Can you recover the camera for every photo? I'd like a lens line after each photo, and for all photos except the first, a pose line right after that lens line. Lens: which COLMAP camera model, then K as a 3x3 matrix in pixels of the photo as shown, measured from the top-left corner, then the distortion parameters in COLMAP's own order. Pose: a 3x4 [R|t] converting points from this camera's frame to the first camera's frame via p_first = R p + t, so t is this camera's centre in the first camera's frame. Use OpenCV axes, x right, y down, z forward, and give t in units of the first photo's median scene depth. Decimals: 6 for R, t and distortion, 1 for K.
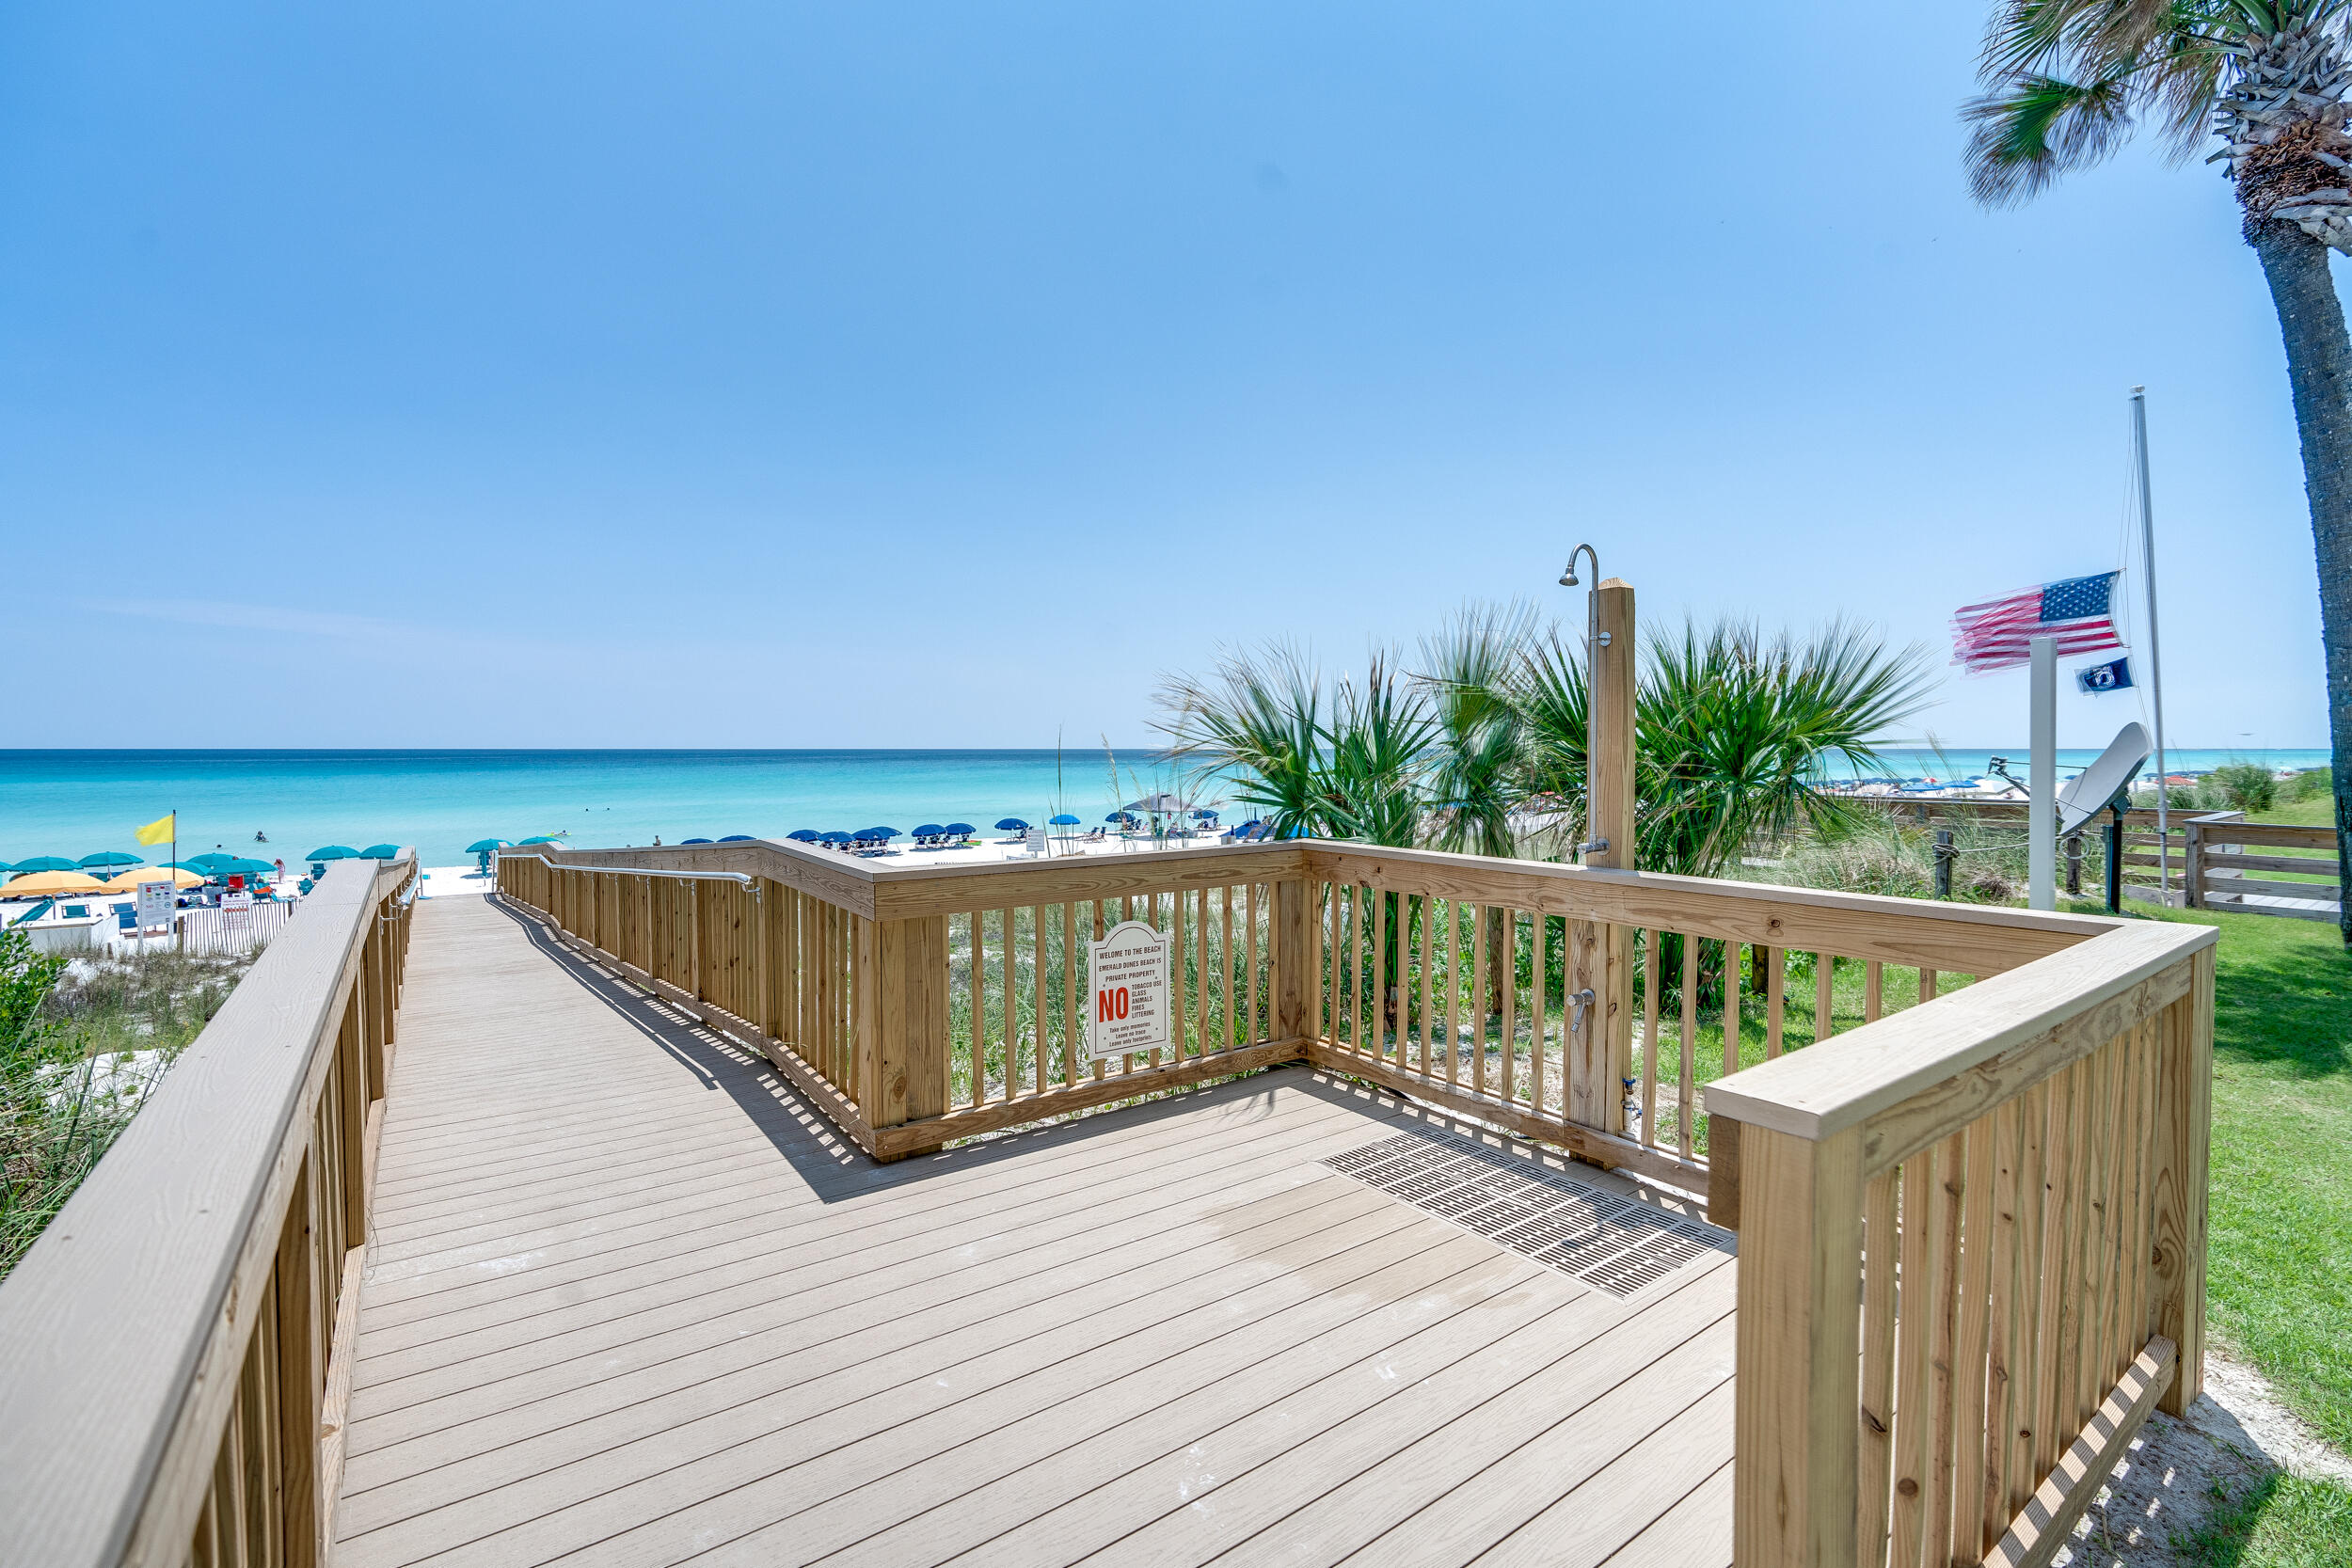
lens RADIAL K [[1043.1, 0, 1178.8], [0, 1043.1, 785.9], [0, 0, 1]] dist [-0.006147, -0.000632]
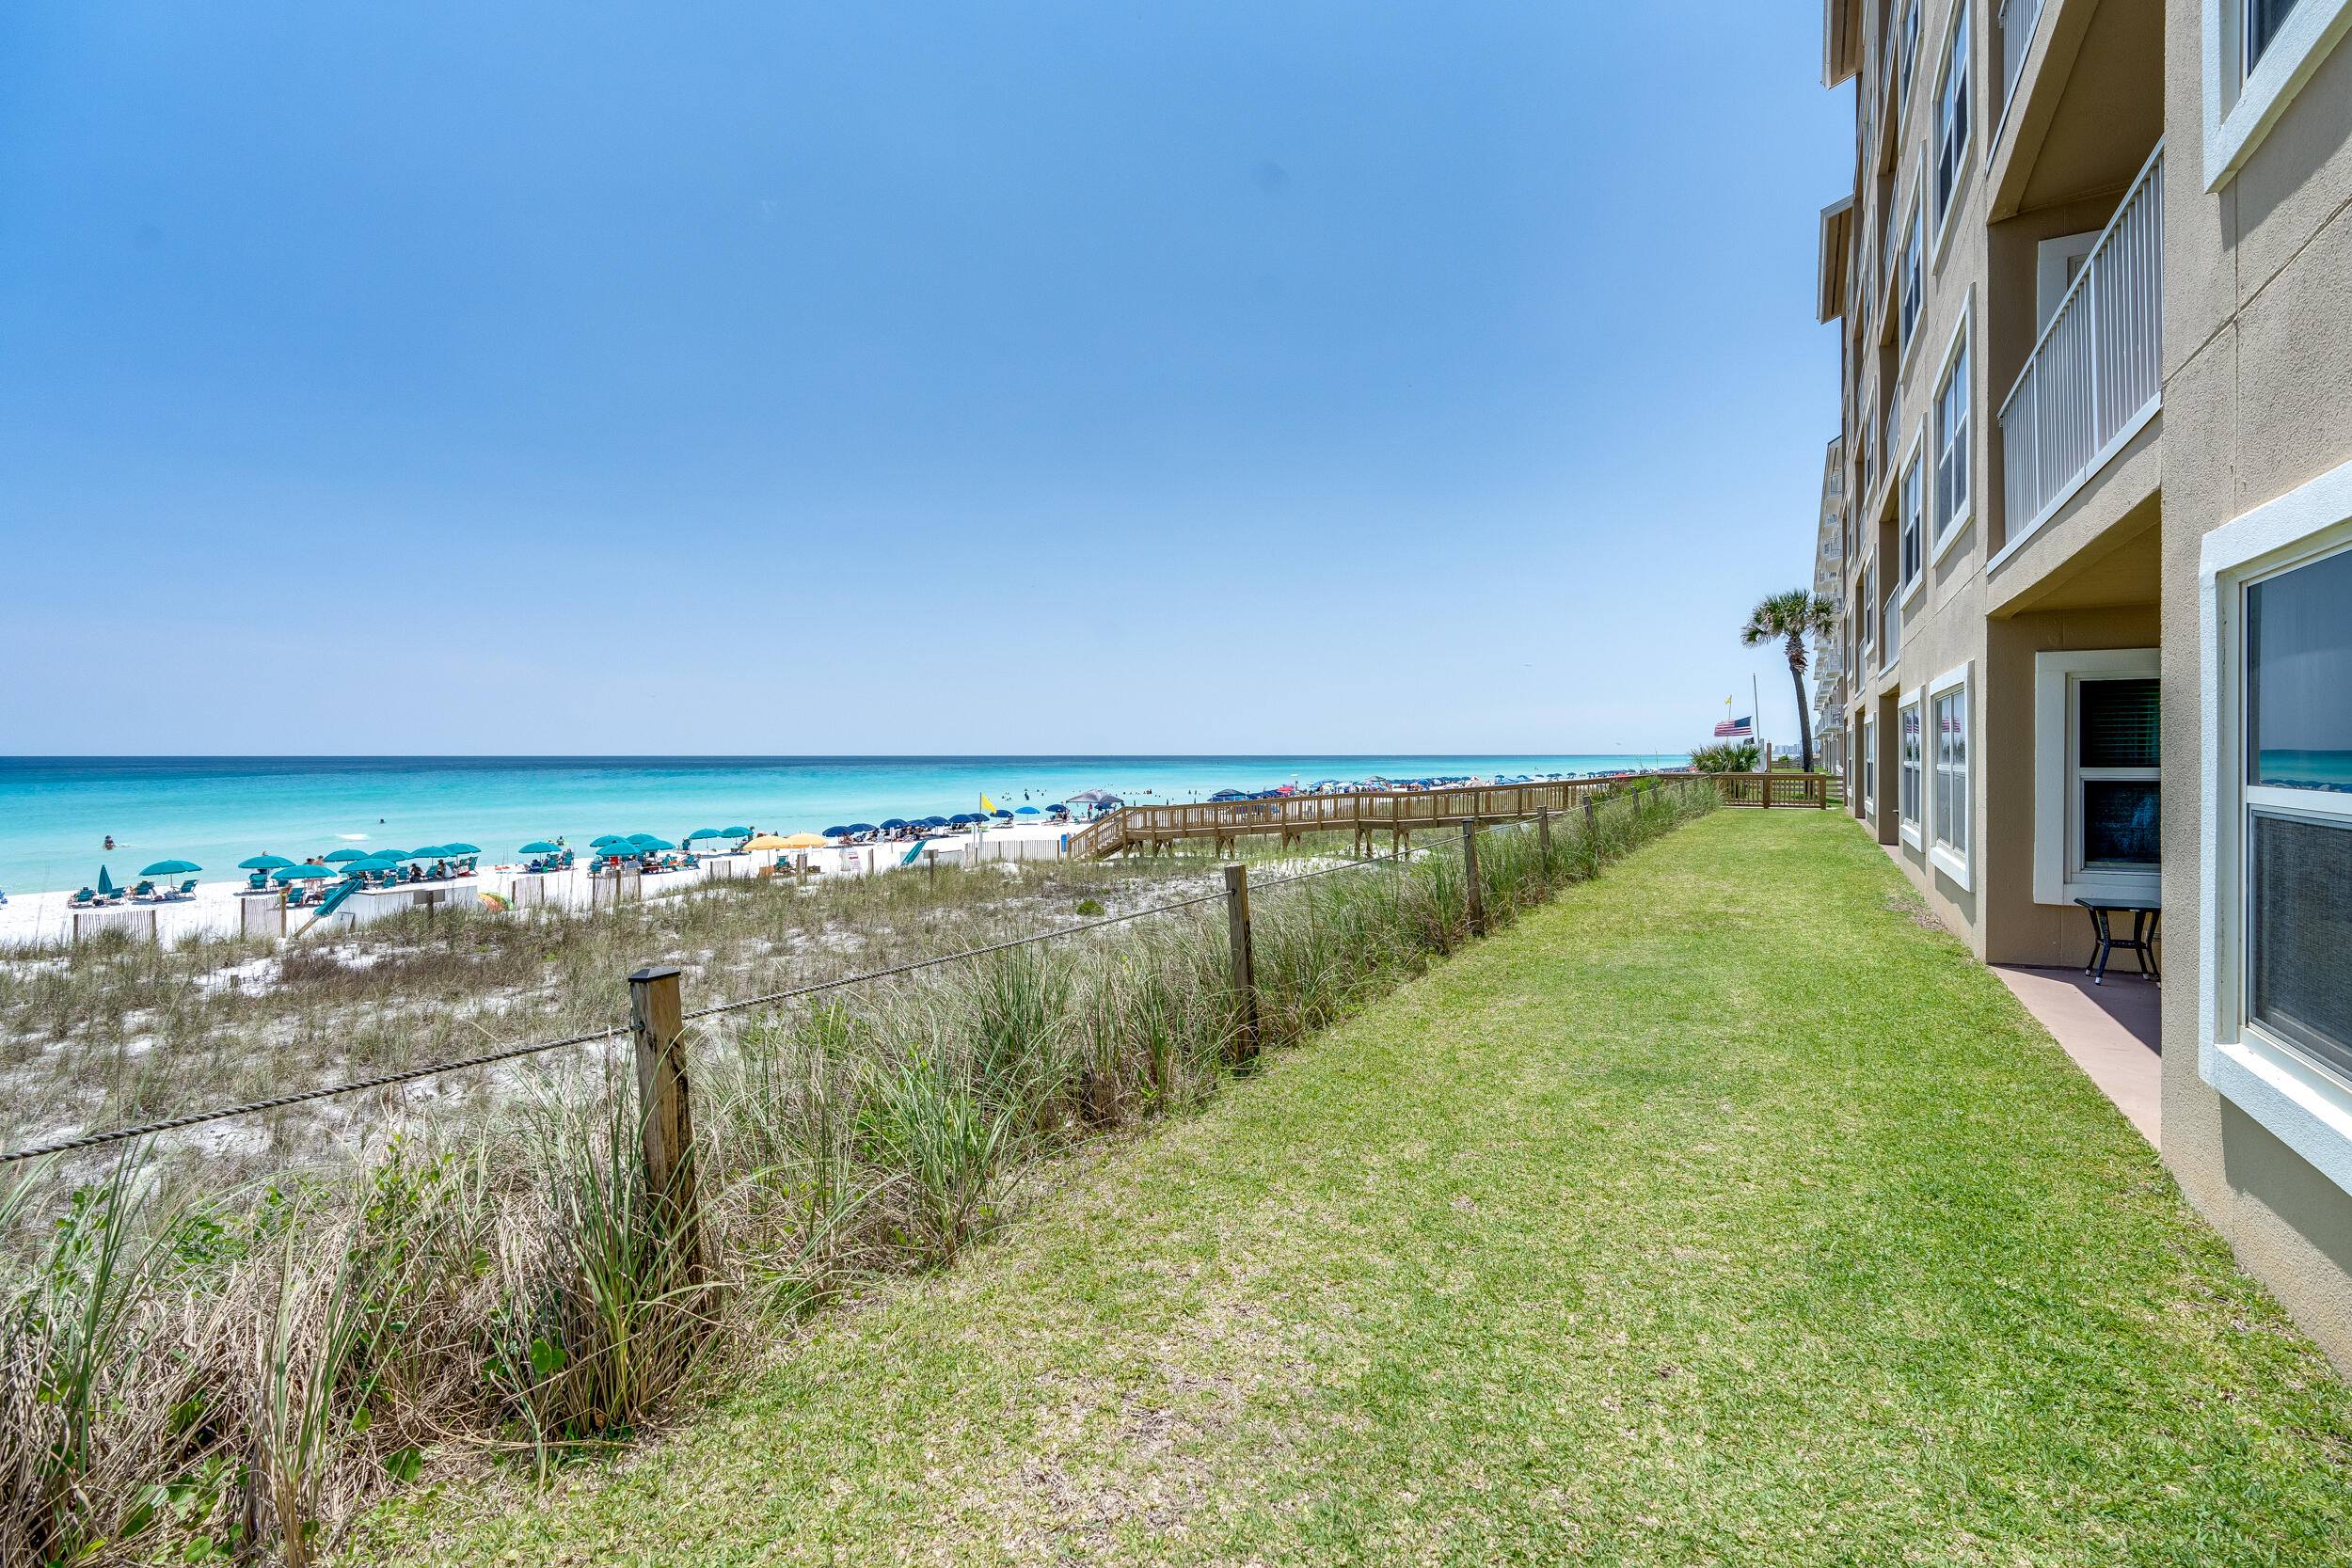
lens RADIAL K [[1043.1, 0, 1182.7], [0, 1043.1, 768.9], [0, 0, 1]] dist [-0.006147, -0.000632]
pose [[0.915383, -0.001800, 0.402580, -0.510657], [0.012194, 0.999655, -0.023258, 0.013534], [-0.402400, 0.026199, 0.915089, -0.339915]]
